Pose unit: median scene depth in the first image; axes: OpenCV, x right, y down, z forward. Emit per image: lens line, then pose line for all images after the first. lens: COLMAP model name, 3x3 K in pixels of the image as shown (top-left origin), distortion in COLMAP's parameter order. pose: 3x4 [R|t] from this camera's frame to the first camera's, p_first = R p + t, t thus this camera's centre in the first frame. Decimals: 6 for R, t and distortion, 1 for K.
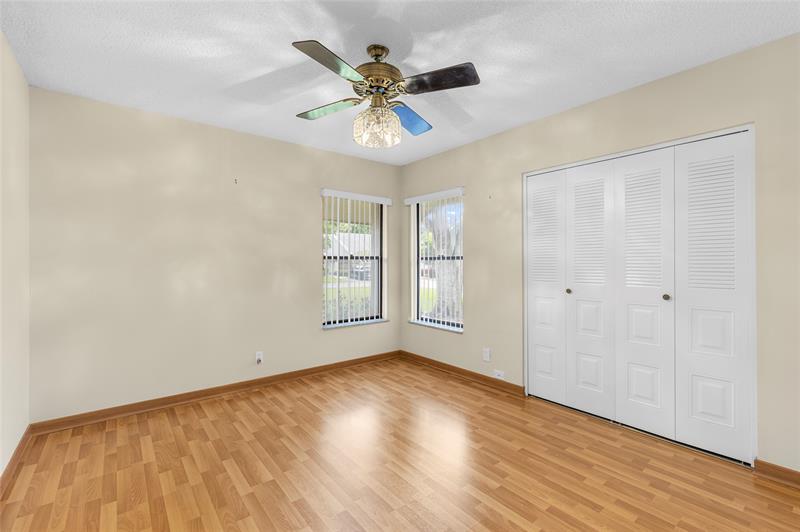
lens RADIAL K [[358.7, 0, 397.2], [0, 358.7, 261.3], [0, 0, 1]] dist [0.002447, -0.003150]
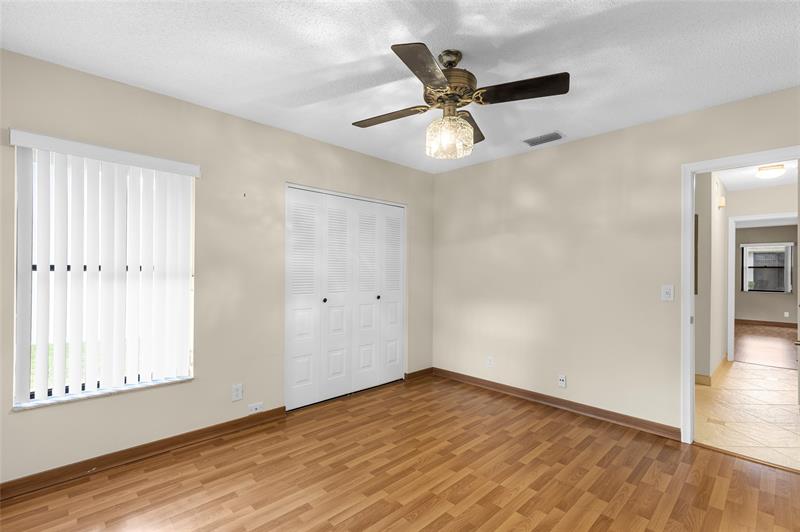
lens RADIAL K [[358.7, 0, 399.5], [0, 358.7, 273.3], [0, 0, 1]] dist [0.002447, -0.003150]
pose [[-0.096050, 0.001930, 0.995375, -0.904012], [-0.003596, 0.999991, -0.002286, -0.002372], [-0.995370, -0.003799, -0.096042, 1.139165]]
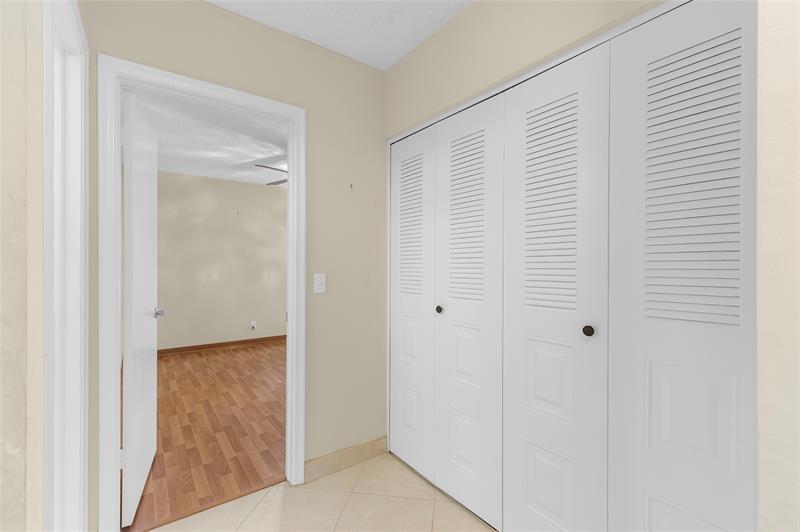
lens RADIAL K [[358.7, 0, 402.5], [0, 358.7, 265.6], [0, 0, 1]] dist [0.002447, -0.003150]
pose [[0.999453, 0.000369, -0.033066, 0.049035], [-0.000290, 0.999997, 0.002397, -0.000058], [0.033067, -0.002386, 0.999450, -0.084073]]
